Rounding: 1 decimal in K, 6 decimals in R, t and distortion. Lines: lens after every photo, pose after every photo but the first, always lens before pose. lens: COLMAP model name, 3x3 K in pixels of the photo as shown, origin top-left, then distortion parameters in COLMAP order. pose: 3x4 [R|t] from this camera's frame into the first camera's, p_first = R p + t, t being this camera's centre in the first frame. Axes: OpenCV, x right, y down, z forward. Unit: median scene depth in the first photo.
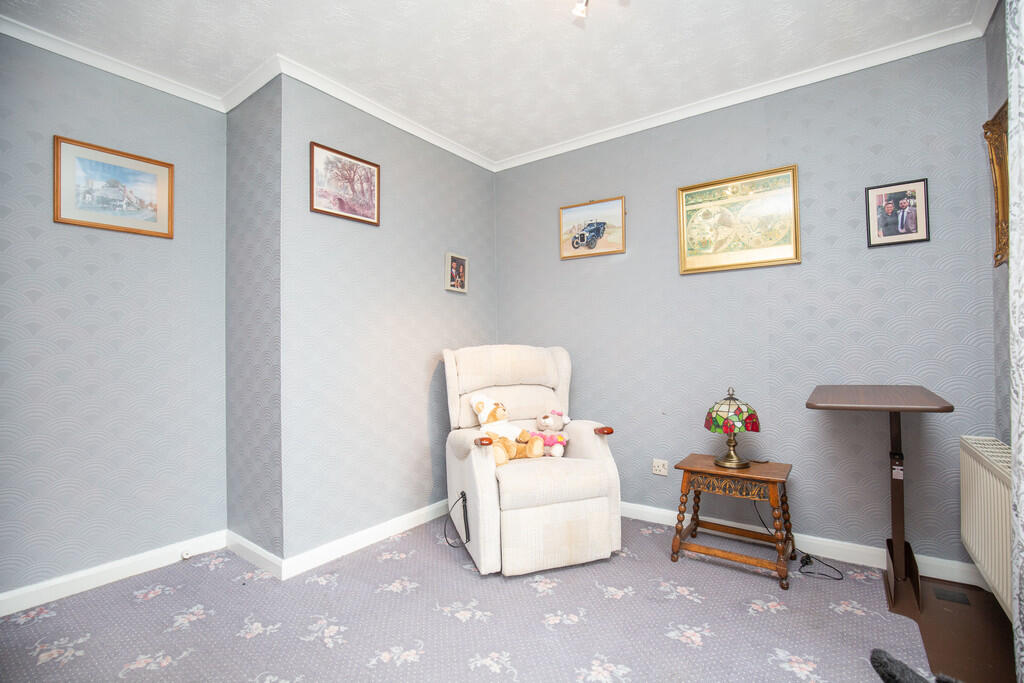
lens RADIAL K [[481.1, 0, 512.0], [0, 481.1, 341.5], [0, 0, 1]] dist [-0.002529, -0.000249]
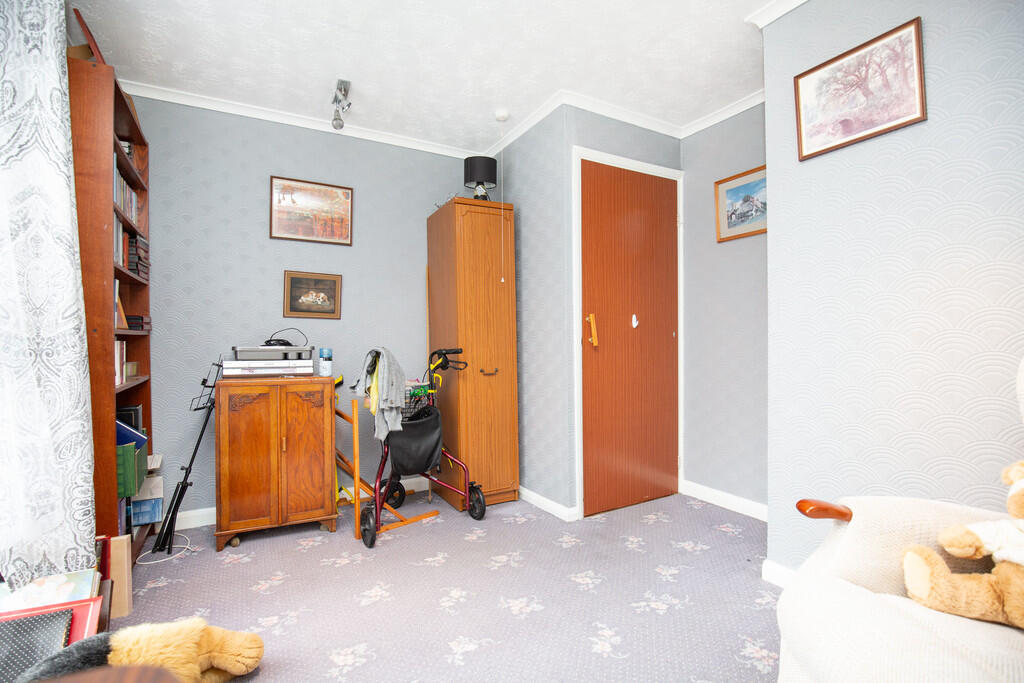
lens RADIAL K [[542.8, 0, 512.0], [0, 542.8, 341.5], [0, 0, 1]] dist [0.000459, 0.000110]
pose [[-0.472502, 0.009351, -0.881280, 0.612090], [0.007313, 0.999951, 0.006689, 0.024989], [0.881299, -0.003284, -0.472547, 0.975231]]
